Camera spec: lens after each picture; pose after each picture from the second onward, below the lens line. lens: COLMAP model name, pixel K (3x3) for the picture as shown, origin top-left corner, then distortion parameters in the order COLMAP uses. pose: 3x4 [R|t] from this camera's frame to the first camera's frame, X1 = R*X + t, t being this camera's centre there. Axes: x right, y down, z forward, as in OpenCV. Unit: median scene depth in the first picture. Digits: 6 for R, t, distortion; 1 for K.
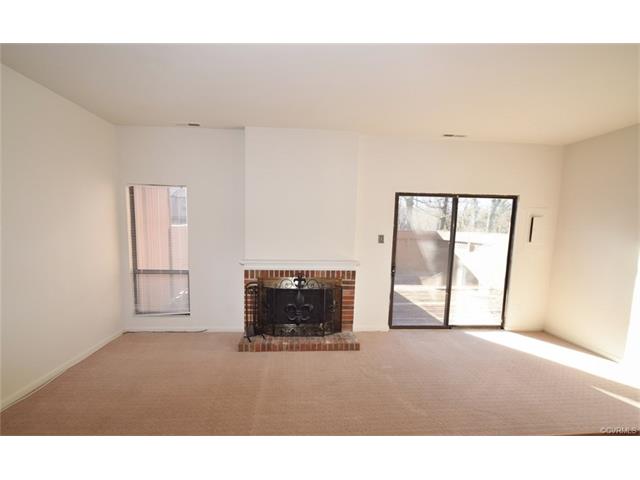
lens RADIAL K [[305.6, 0, 319.8], [0, 305.6, 255.3], [0, 0, 1]] dist [0.020281, -0.021414]
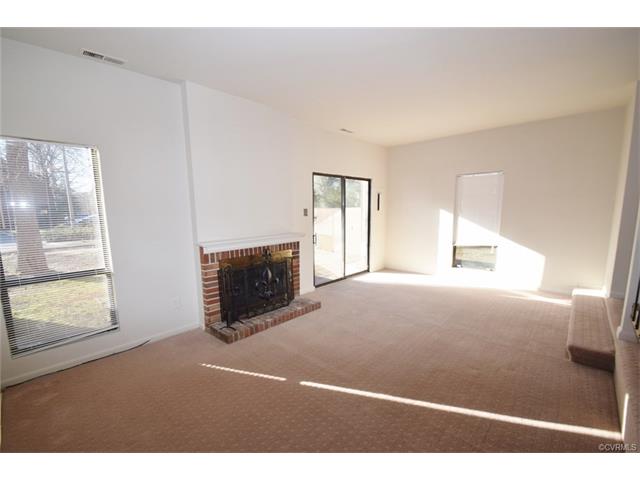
lens RADIAL K [[282.9, 0, 320.3], [0, 282.9, 250.0], [0, 0, 1]] dist [0.023012, -0.016196]
pose [[0.730029, -0.131317, 0.670681, -0.516267], [0.102175, 0.991308, 0.082879, 0.004403], [-0.675735, 0.008023, 0.737101, 0.190134]]
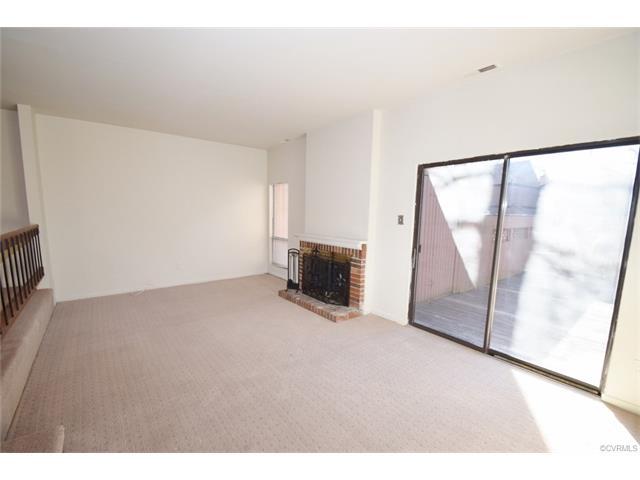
lens RADIAL K [[282.9, 0, 320.3], [0, 282.9, 250.0], [0, 0, 1]] dist [0.023012, -0.016196]
pose [[0.552459, 0.098104, -0.827747, 0.805141], [-0.095810, 0.993942, 0.053855, 0.013189], [0.828015, 0.049553, 0.558511, 0.366385]]
